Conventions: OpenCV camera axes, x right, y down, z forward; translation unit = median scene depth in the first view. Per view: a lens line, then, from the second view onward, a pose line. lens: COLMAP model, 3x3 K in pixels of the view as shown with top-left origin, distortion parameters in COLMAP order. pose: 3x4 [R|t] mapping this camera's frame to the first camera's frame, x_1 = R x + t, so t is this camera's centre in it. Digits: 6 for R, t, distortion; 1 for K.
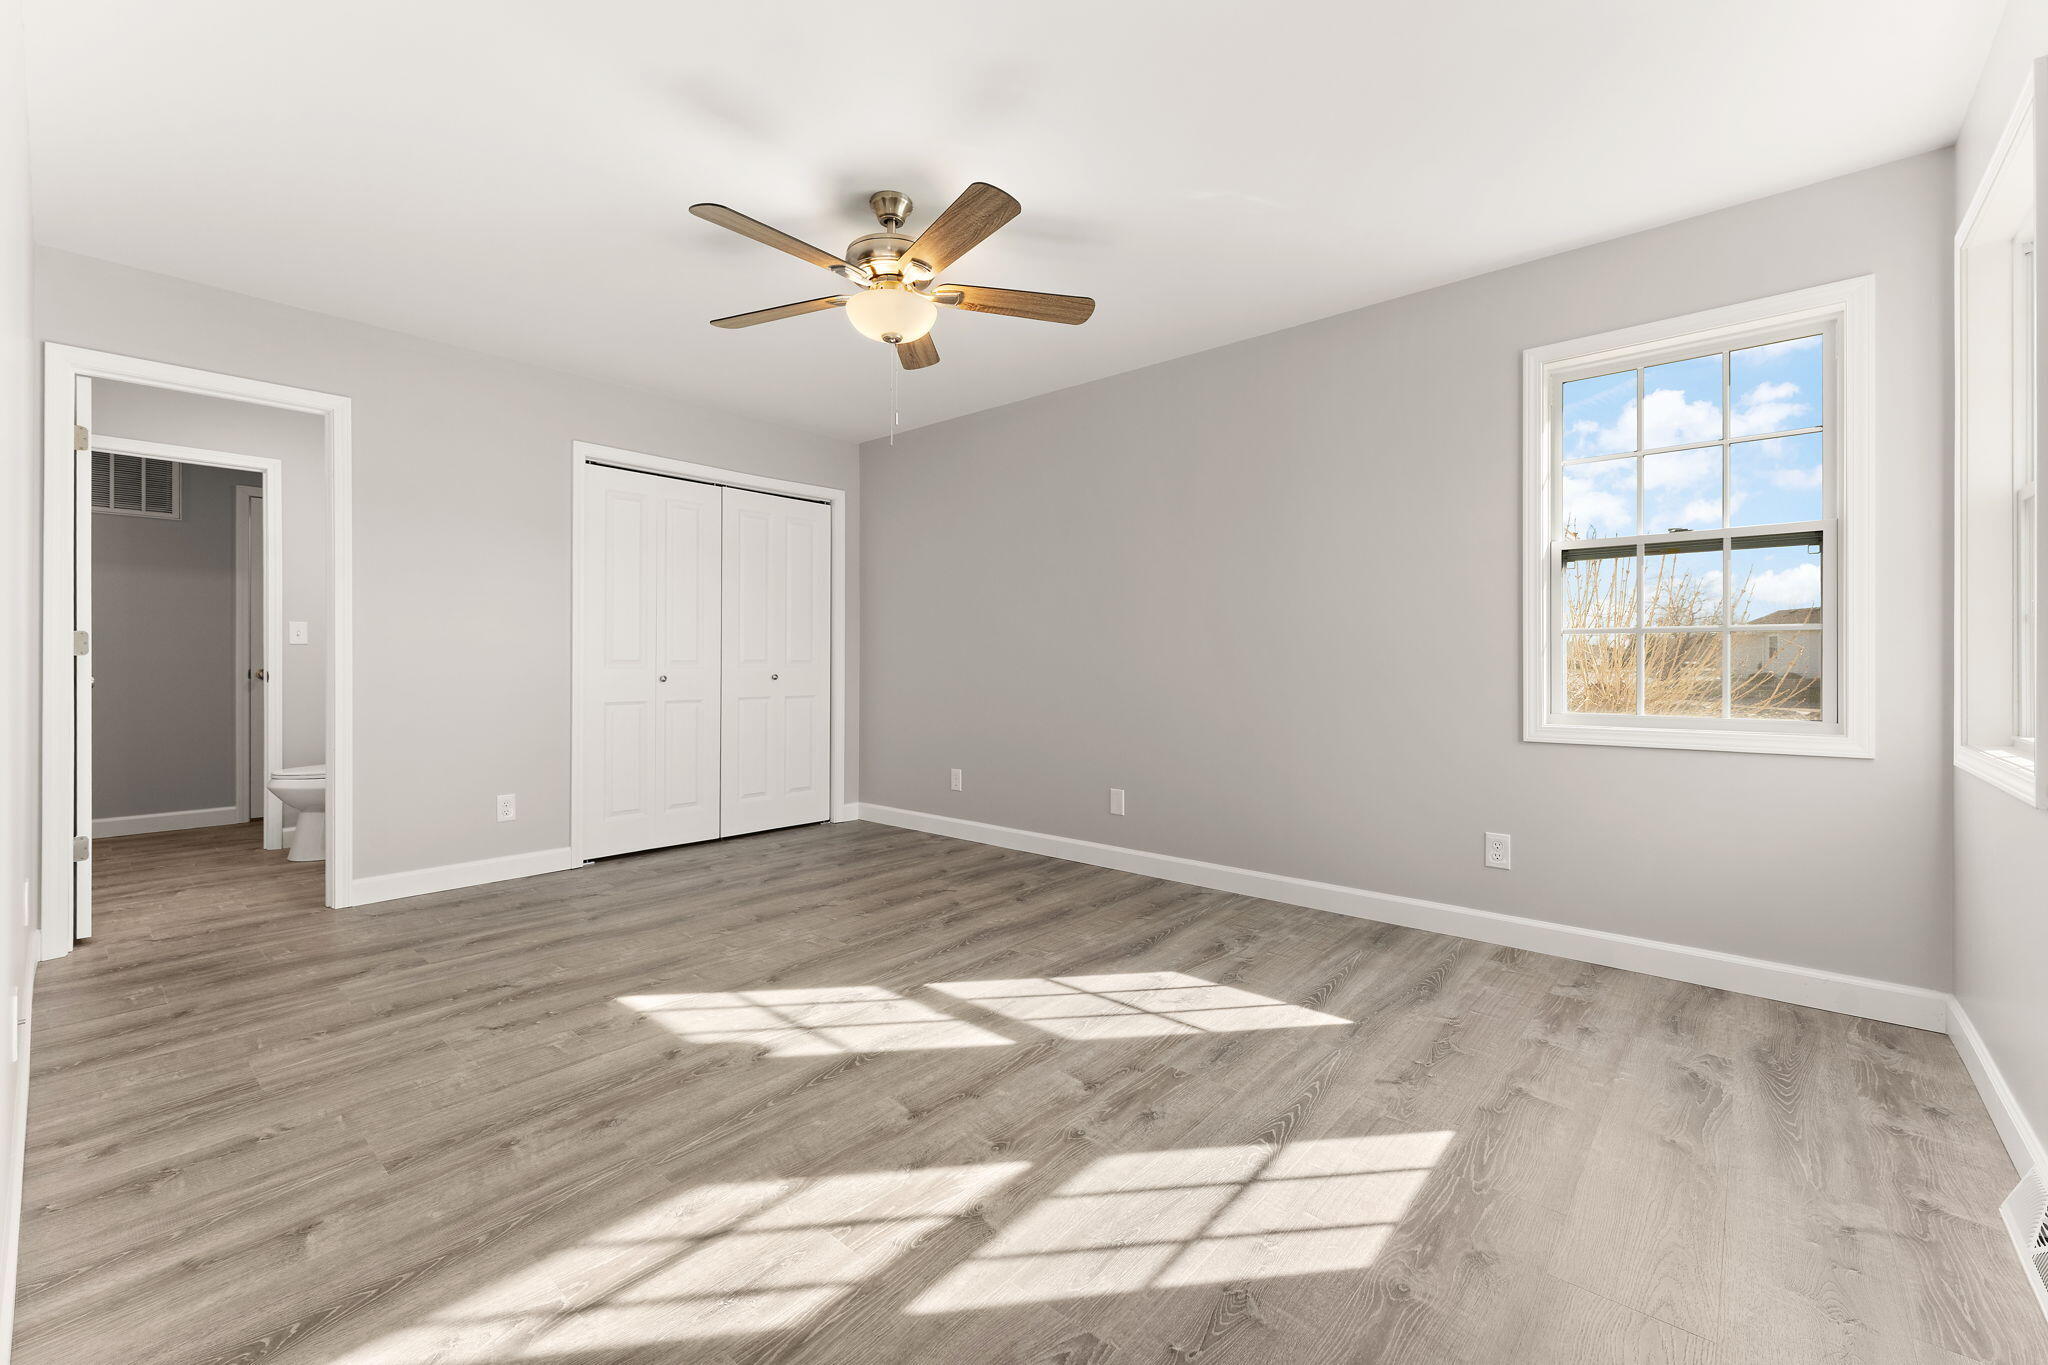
lens RADIAL K [[834.3, 0, 1023.8], [0, 834.3, 663.6], [0, 0, 1]] dist [-0.000534, 0.000064]
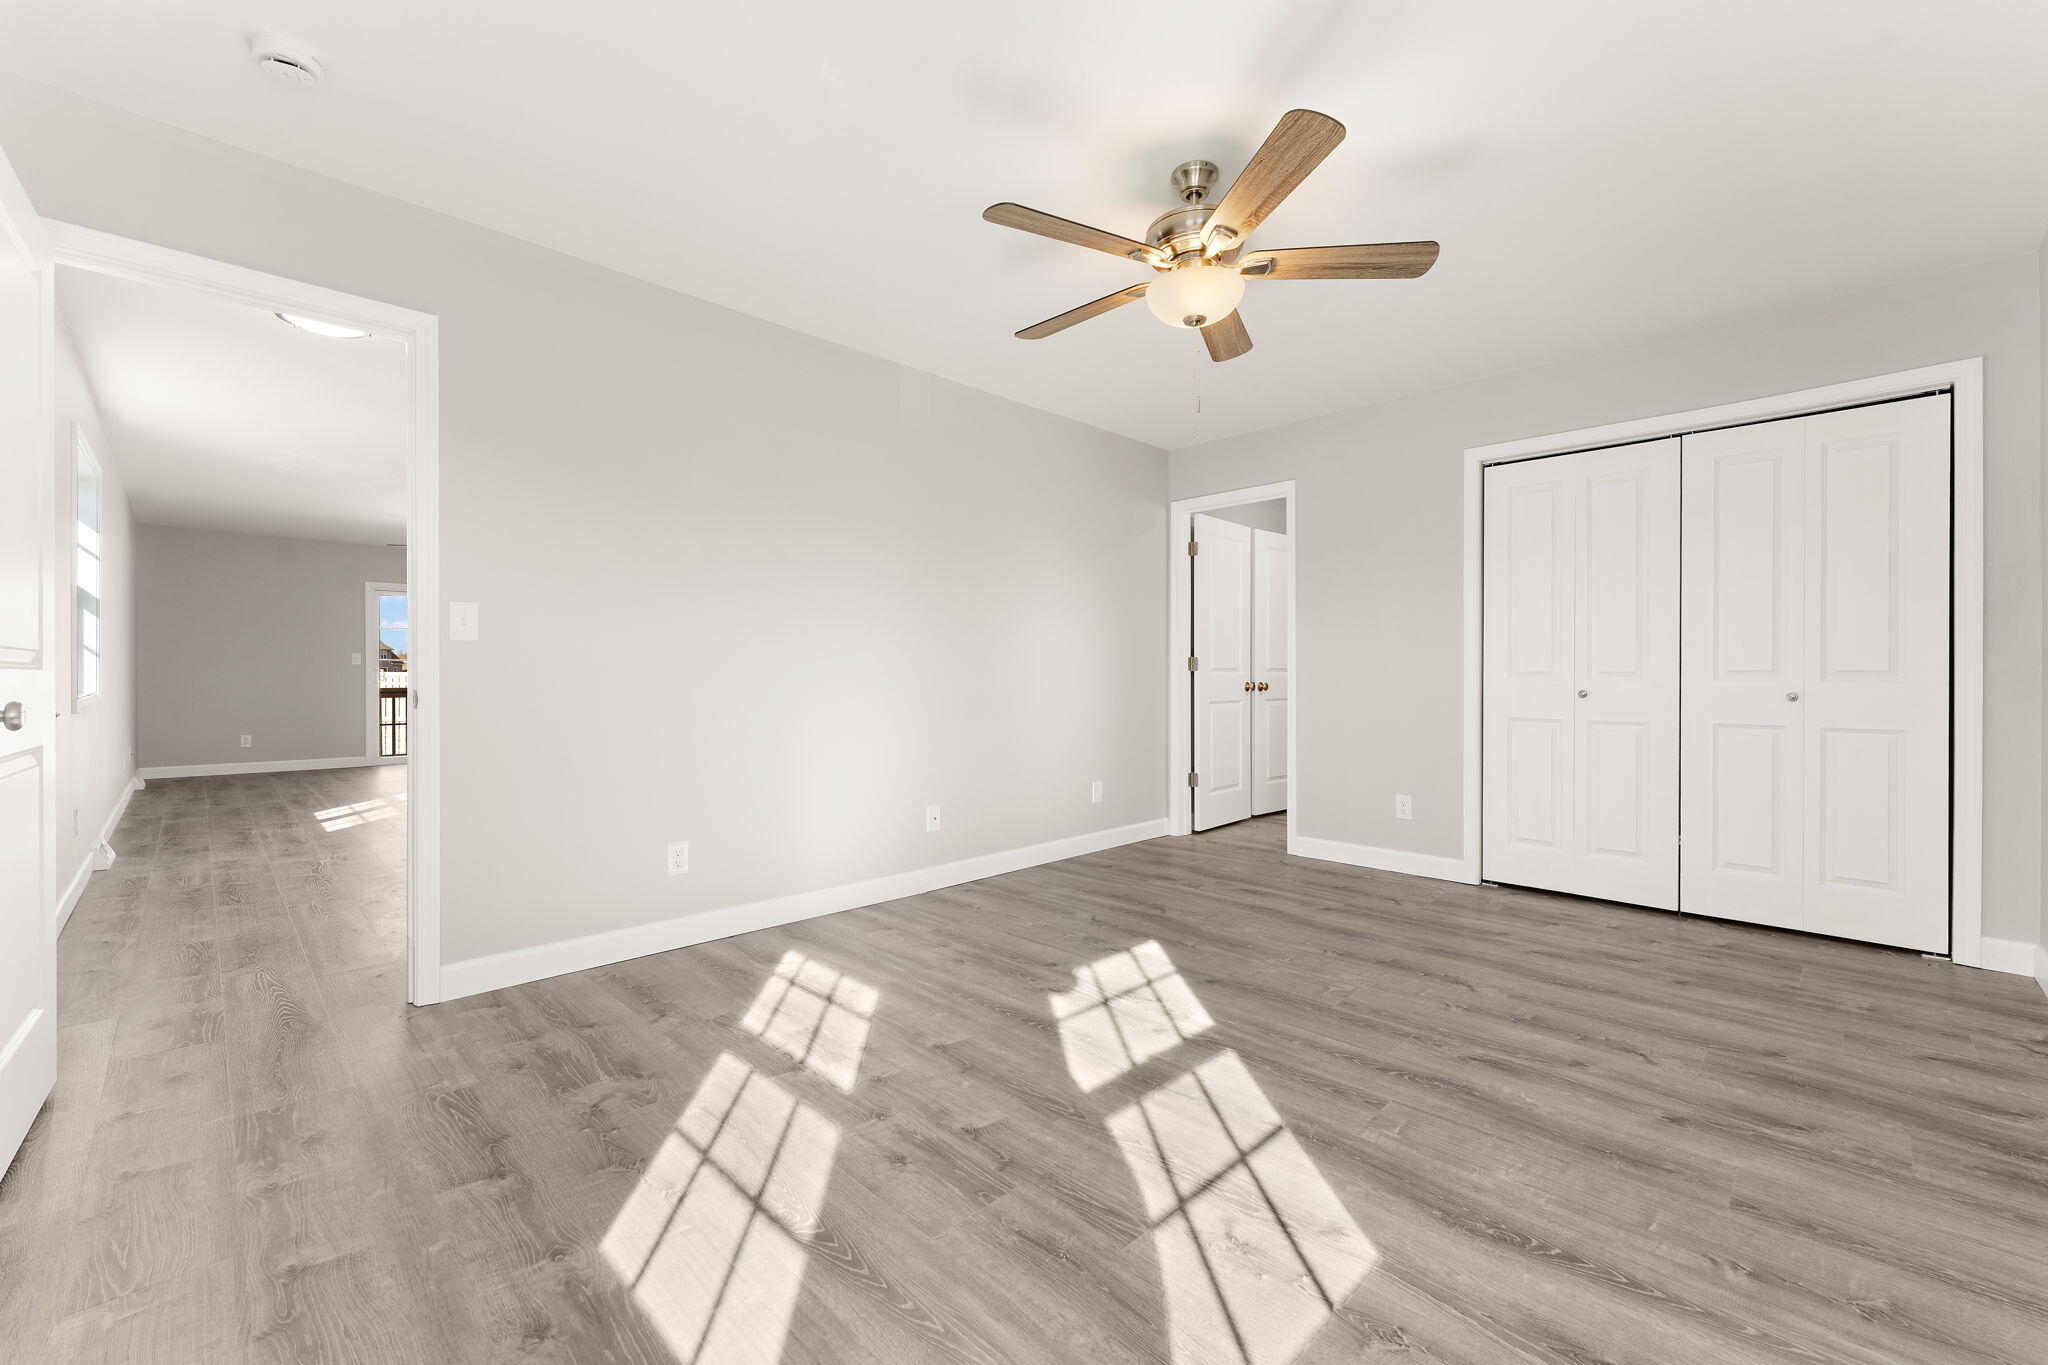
lens RADIAL K [[837.5, 0, 1024.0], [0, 837.5, 682.5], [0, 0, 1]] dist [0.001025, -0.000076]
pose [[-0.063506, 0.007897, -0.997950, 0.881691], [-0.002146, 0.999965, 0.008050, 0.001802], [0.997979, 0.002653, -0.063487, 0.988200]]
